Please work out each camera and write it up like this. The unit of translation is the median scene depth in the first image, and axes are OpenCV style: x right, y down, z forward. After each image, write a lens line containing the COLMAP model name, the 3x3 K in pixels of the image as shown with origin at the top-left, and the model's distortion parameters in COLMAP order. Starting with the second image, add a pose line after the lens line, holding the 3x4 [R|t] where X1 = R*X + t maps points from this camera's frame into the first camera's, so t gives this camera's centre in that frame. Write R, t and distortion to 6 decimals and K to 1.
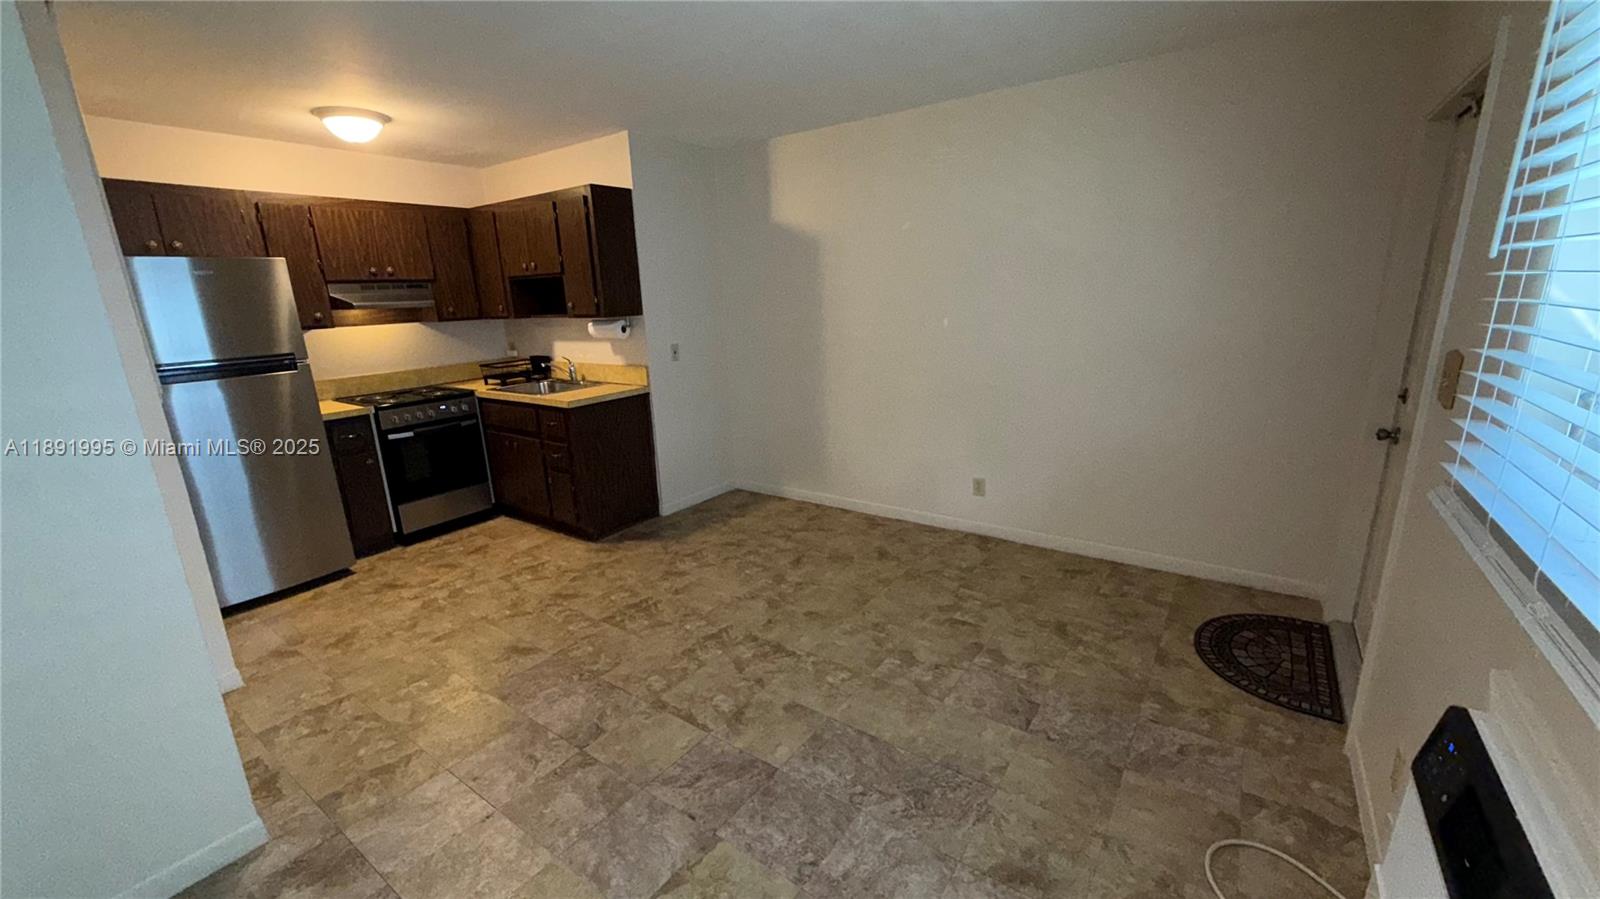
lens RADIAL K [[633.3, 0, 796.2], [0, 633.3, 452.9], [0, 0, 1]] dist [-0.001248, 0.000634]
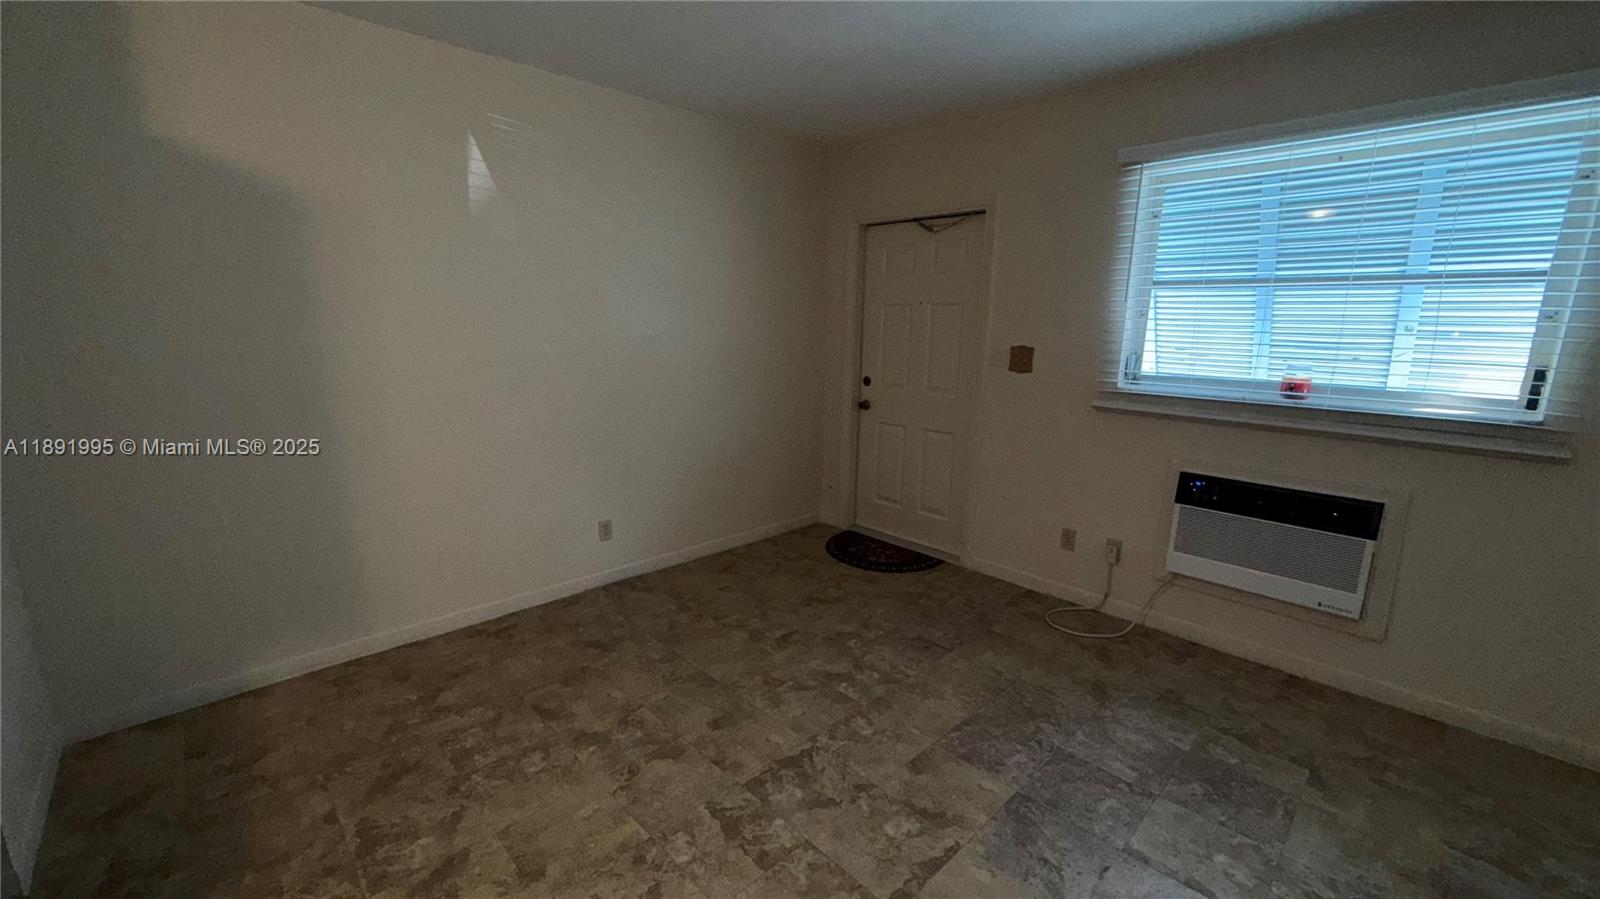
lens RADIAL K [[633.3, 0, 792.7], [0, 633.3, 452.8], [0, 0, 1]] dist [-0.001248, 0.000634]
pose [[0.185678, -0.162165, 0.969137, -0.499478], [0.223042, 0.967499, 0.119158, -0.097564], [-0.956962, 0.194033, 0.215813, 0.547465]]
